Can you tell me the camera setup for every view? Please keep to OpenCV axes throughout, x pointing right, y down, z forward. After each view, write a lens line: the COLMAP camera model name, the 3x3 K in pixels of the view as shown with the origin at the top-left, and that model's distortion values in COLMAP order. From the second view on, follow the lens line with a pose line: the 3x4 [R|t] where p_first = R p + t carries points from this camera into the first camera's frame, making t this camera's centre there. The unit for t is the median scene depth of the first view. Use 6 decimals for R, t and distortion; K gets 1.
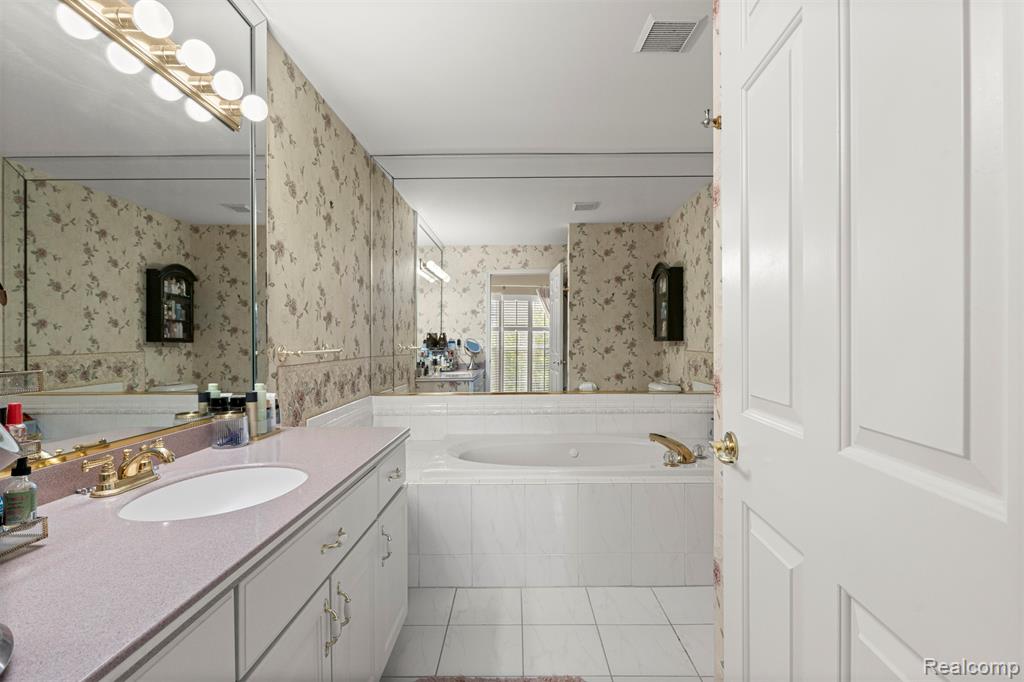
lens RADIAL K [[486.4, 0, 515.4], [0, 486.4, 361.1], [0, 0, 1]] dist [-0.000766, -0.000077]
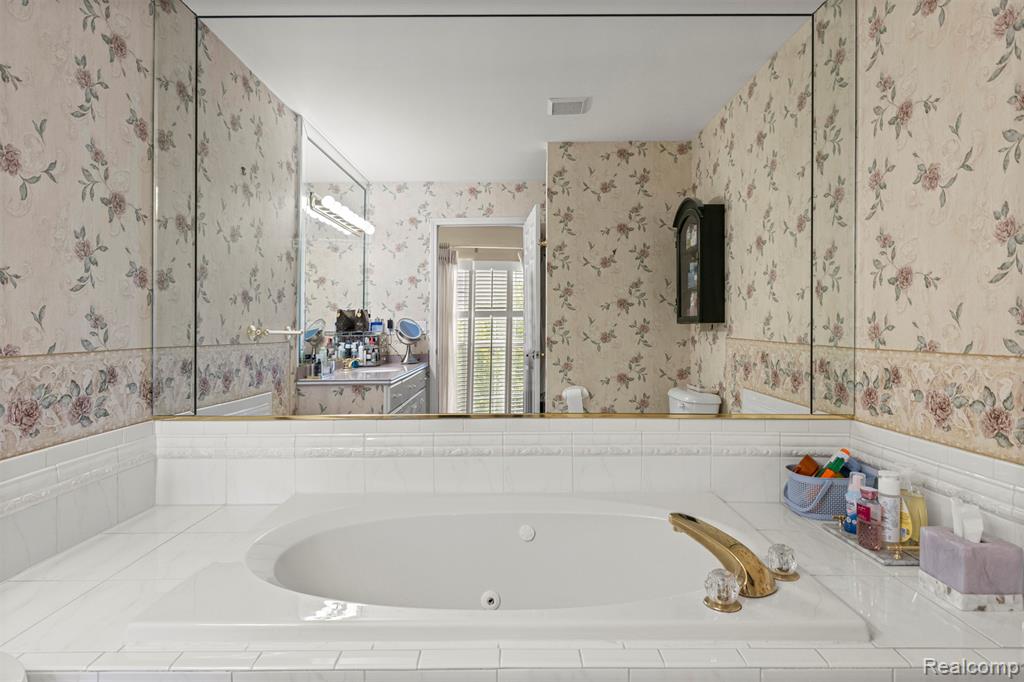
lens RADIAL K [[565.3, 0, 512.0], [0, 565.3, 341.0], [0, 0, 1]] dist [-0.001424, -0.000438]
pose [[0.999983, 0.005874, -0.000352, 0.065930], [-0.005878, 0.999913, -0.011811, -0.007521], [0.000282, 0.011813, 0.999930, 0.248798]]
